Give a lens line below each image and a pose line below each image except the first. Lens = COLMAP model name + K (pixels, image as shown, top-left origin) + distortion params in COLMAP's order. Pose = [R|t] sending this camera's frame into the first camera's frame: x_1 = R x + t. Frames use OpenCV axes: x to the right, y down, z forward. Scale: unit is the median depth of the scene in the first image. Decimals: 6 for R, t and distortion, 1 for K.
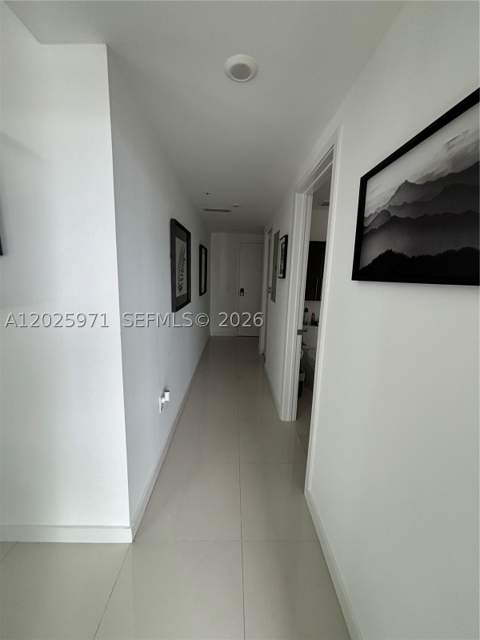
lens RADIAL K [[259.0, 0, 239.4], [0, 259.0, 319.7], [0, 0, 1]] dist [0.002491, 0.000354]
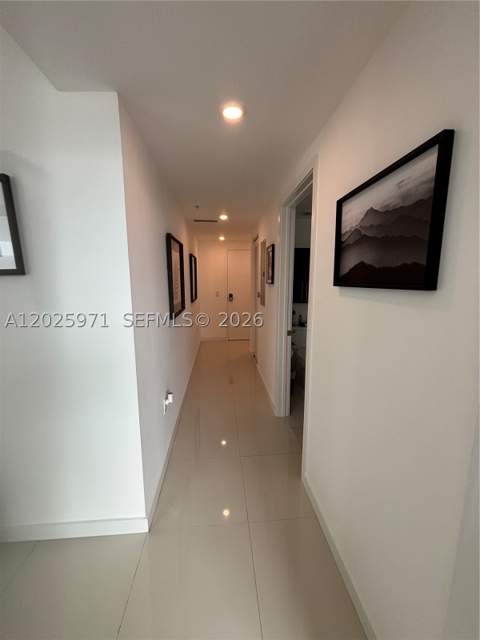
lens RADIAL K [[259.0, 0, 239.5], [0, 259.0, 320.2], [0, 0, 1]] dist [0.002491, 0.000354]
pose [[0.997834, -0.042628, 0.050093, -0.041023], [0.043410, 0.998950, -0.014641, 0.001831], [-0.049417, 0.016784, 0.998637, -0.105229]]
